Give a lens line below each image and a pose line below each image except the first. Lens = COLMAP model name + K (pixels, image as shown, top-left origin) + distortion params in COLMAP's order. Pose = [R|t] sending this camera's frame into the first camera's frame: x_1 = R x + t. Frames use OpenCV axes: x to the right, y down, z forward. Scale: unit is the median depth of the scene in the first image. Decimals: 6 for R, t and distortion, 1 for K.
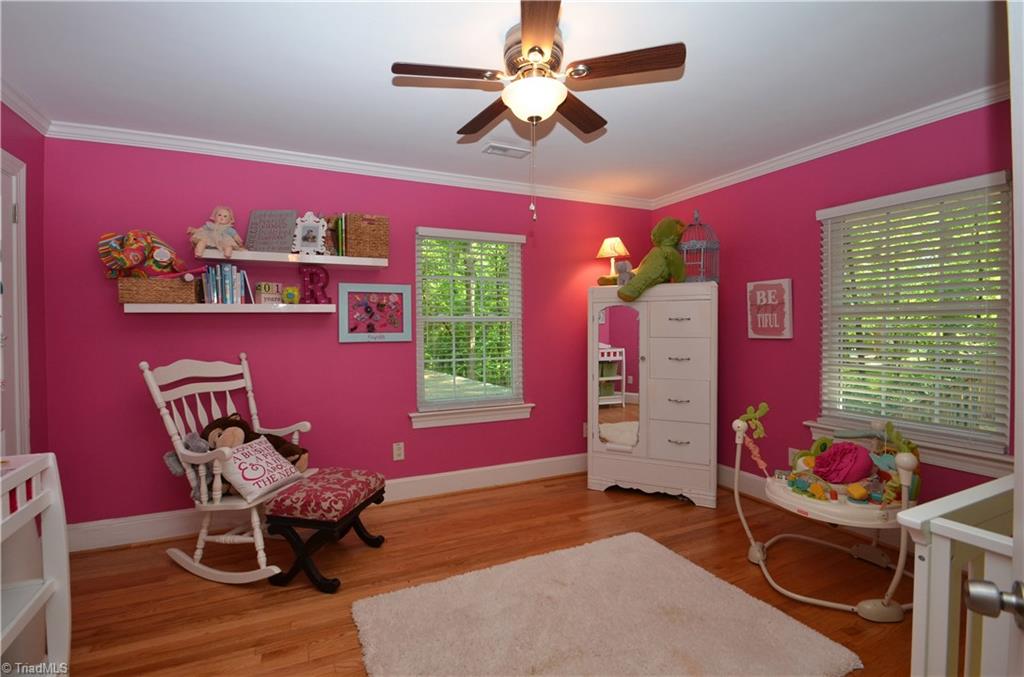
lens RADIAL K [[470.8, 0, 512.0], [0, 470.8, 338.5], [0, 0, 1]] dist [-0.002231, -0.000266]
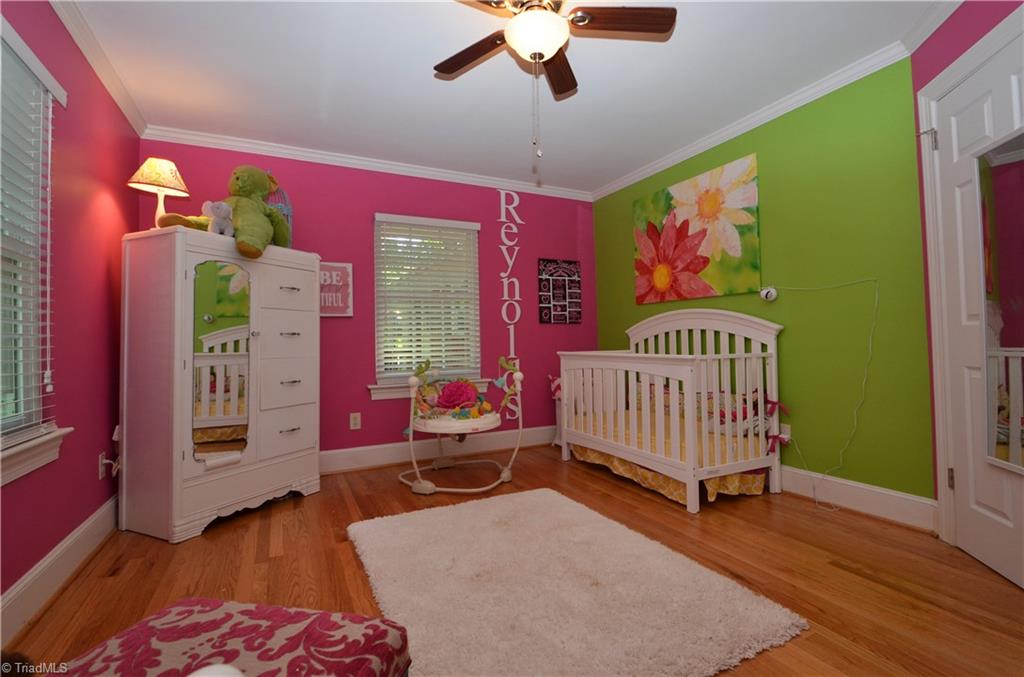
lens RADIAL K [[470.8, 0, 512.0], [0, 470.8, 338.5], [0, 0, 1]] dist [-0.002231, -0.000266]
pose [[-0.006856, 0.011514, 0.999910, -0.532915], [0.046550, 0.998853, -0.011182, 0.081950], [-0.998892, 0.046470, -0.007384, 0.610371]]
